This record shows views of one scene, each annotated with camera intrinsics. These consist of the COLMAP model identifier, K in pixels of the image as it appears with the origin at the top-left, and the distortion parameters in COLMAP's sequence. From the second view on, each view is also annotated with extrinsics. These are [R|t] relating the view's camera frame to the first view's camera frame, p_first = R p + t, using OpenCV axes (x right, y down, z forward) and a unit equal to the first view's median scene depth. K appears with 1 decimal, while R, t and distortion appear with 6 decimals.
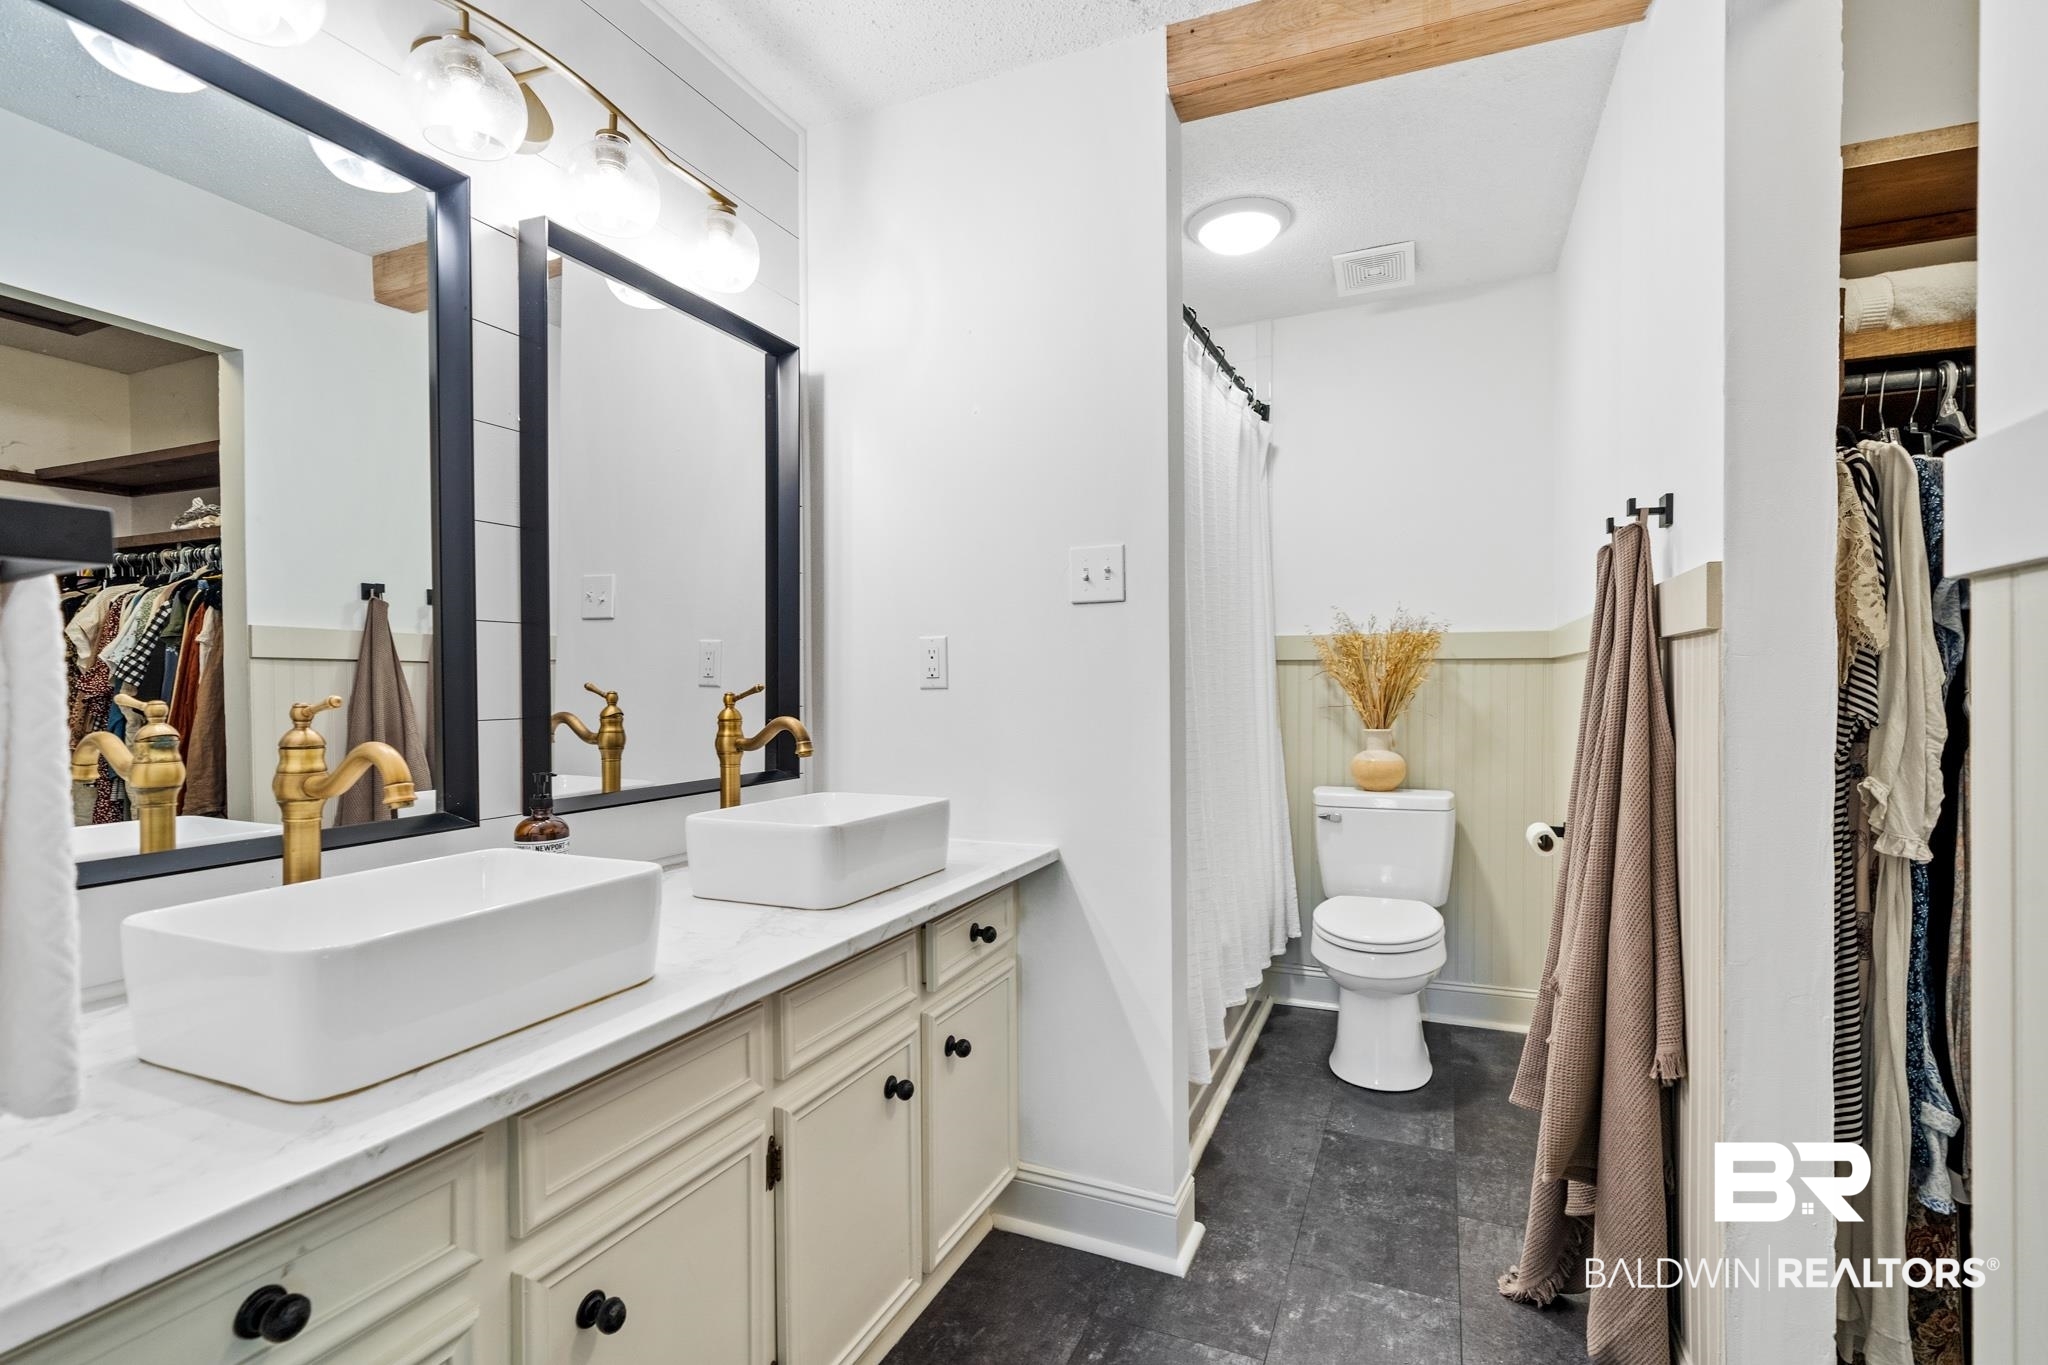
lens RADIAL K [[947.5, 0, 1024.8], [0, 947.5, 687.8], [0, 0, 1]] dist [0.005483, -0.000226]
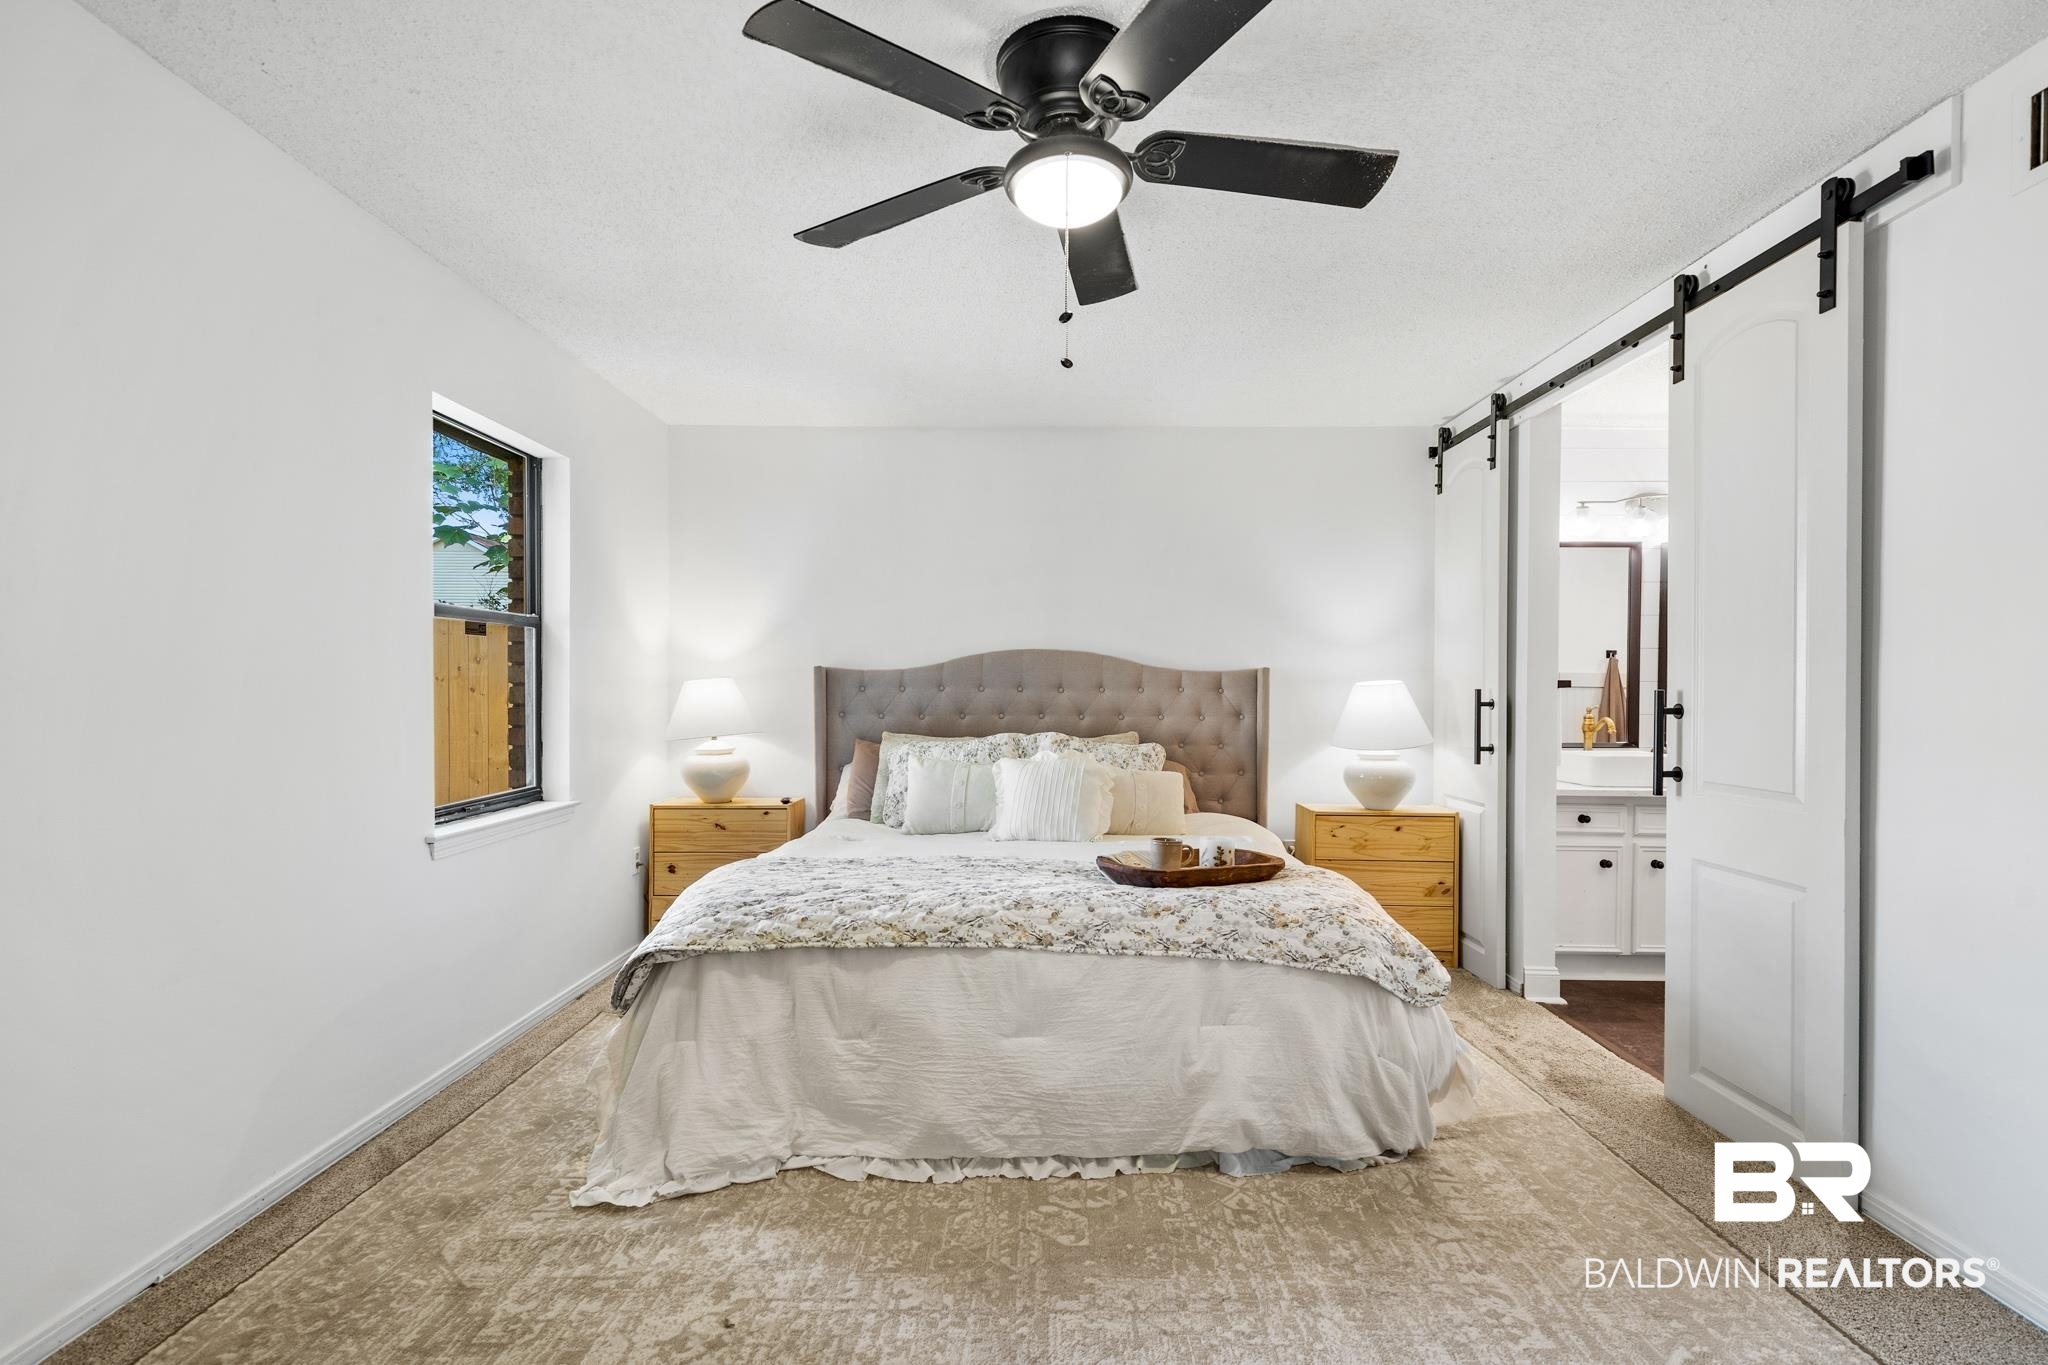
lens RADIAL K [[947.5, 0, 1023.4], [0, 947.5, 687.2], [0, 0, 1]] dist [0.005483, -0.000226]
pose [[0.398094, 0.015169, -0.917219, 1.695433], [-0.020549, 0.999760, 0.007615, -0.042809], [0.917114, 0.015817, 0.398310, -2.409262]]
